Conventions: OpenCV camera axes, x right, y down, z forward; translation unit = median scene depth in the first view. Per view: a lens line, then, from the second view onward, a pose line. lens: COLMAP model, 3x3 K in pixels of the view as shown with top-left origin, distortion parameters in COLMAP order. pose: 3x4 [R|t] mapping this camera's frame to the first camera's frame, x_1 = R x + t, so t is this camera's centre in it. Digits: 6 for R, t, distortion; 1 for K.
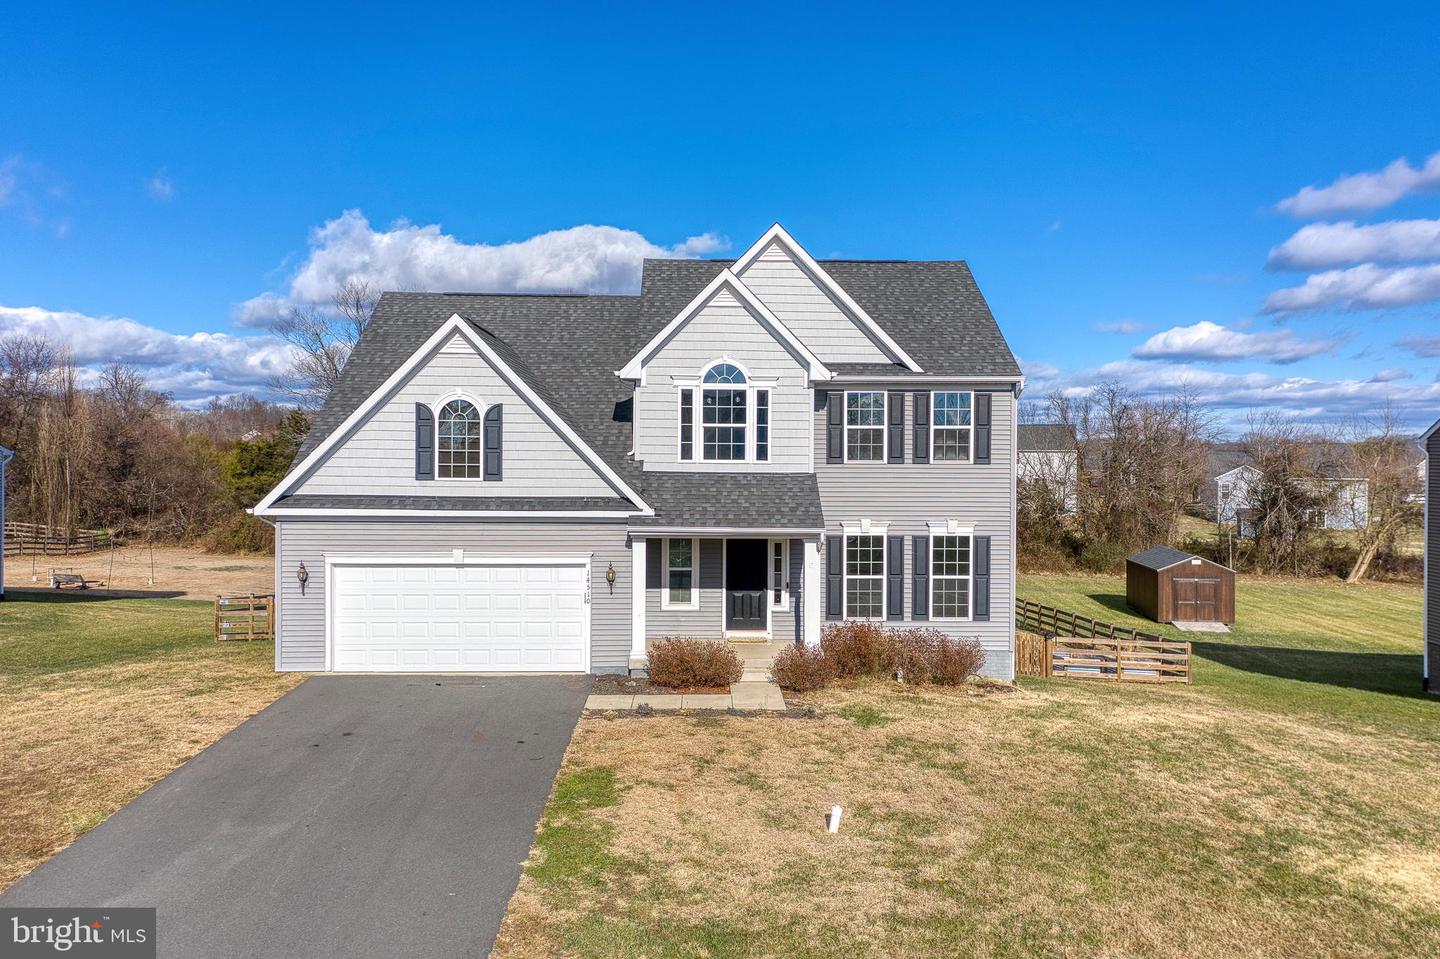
lens RADIAL K [[1074.9, 0, 728.8], [0, 1074.9, 475.8], [0, 0, 1]] dist [0.065066, -0.002877]
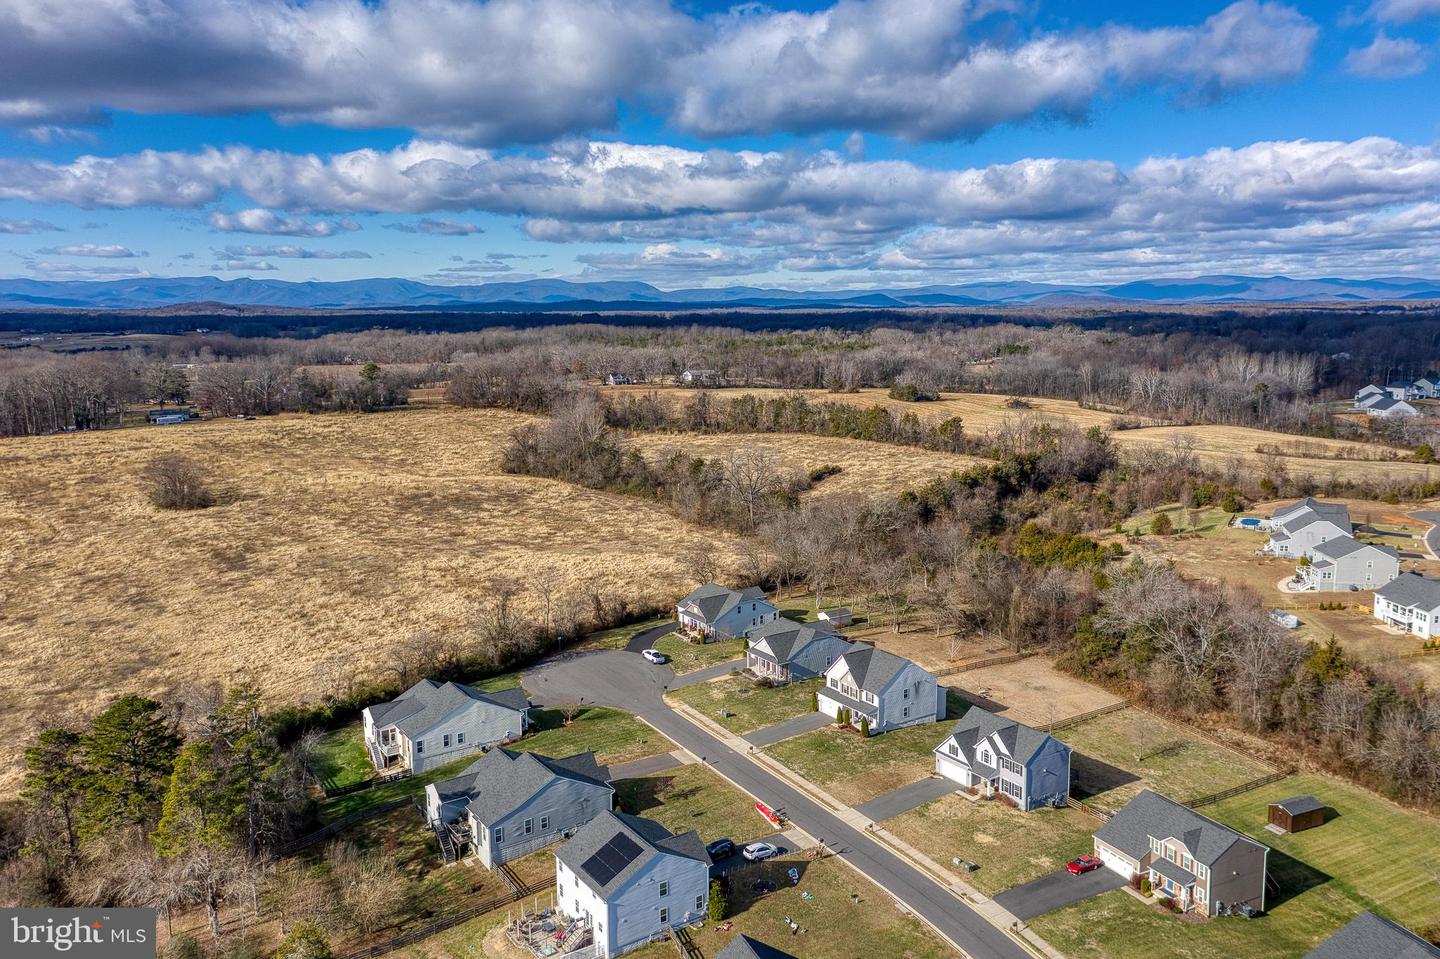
lens RADIAL K [[1074.9, 0, 728.8], [0, 1074.9, 475.8], [0, 0, 1]] dist [0.065066, -0.002877]
pose [[0.547461, 0.126925, -0.827149, 4.573492], [0.000713, 0.988360, 0.152134, -2.872952], [0.836831, -0.083878, 0.540998, -3.947354]]
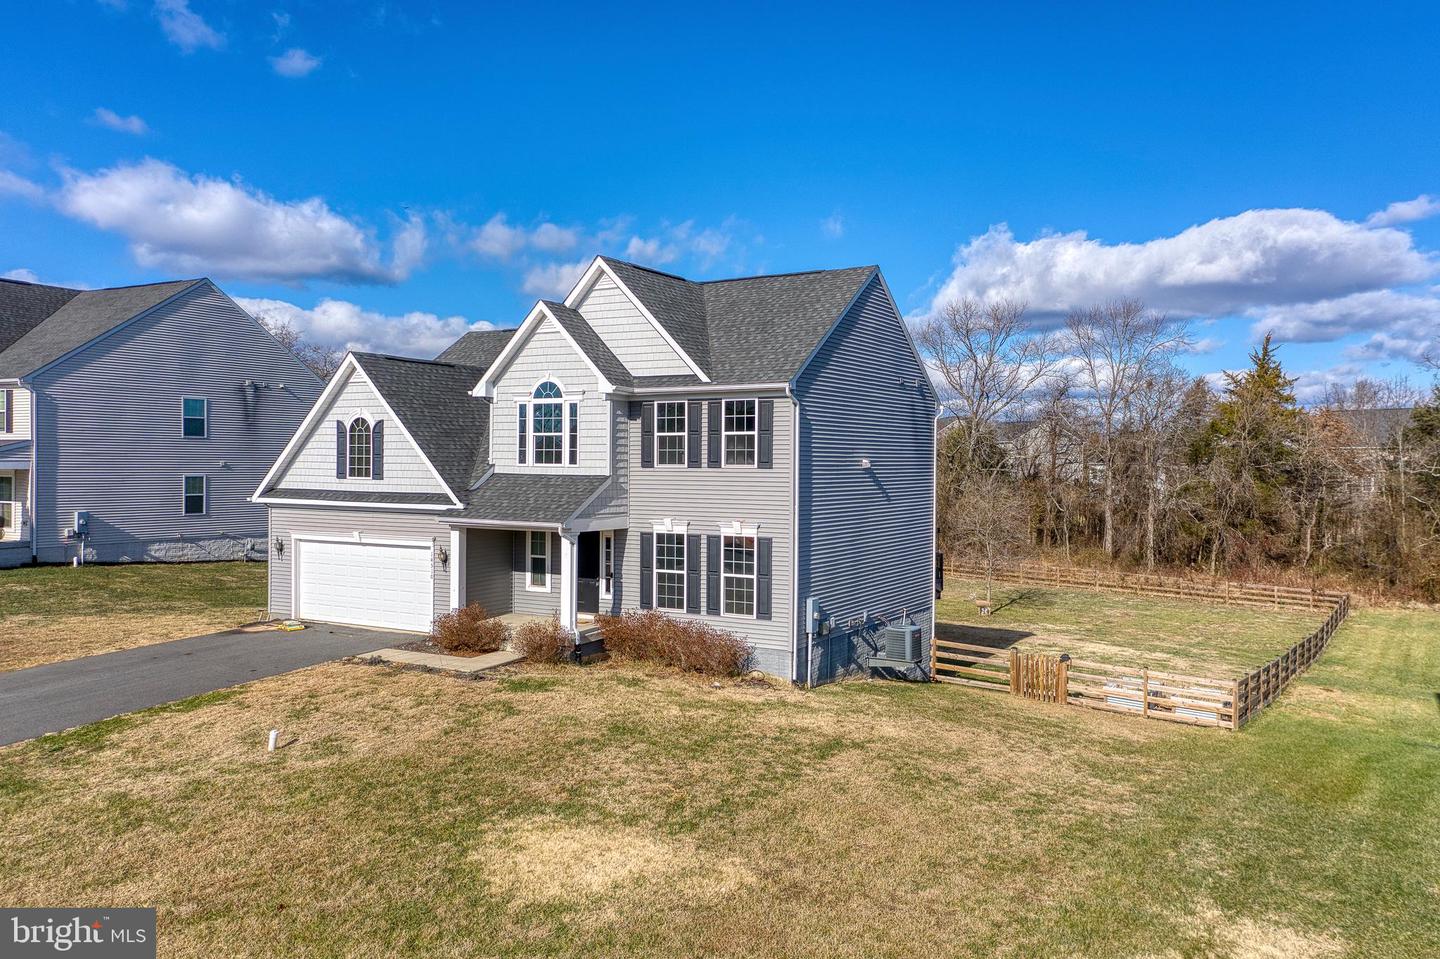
lens RADIAL K [[1074.9, 0, 728.8], [0, 1074.9, 475.8], [0, 0, 1]] dist [0.065066, -0.002877]
pose [[0.855813, 0.006874, -0.517240, 0.768994], [-0.010548, 0.999936, -0.004162, 0.000986], [0.517178, 0.009018, 0.855830, 0.102326]]
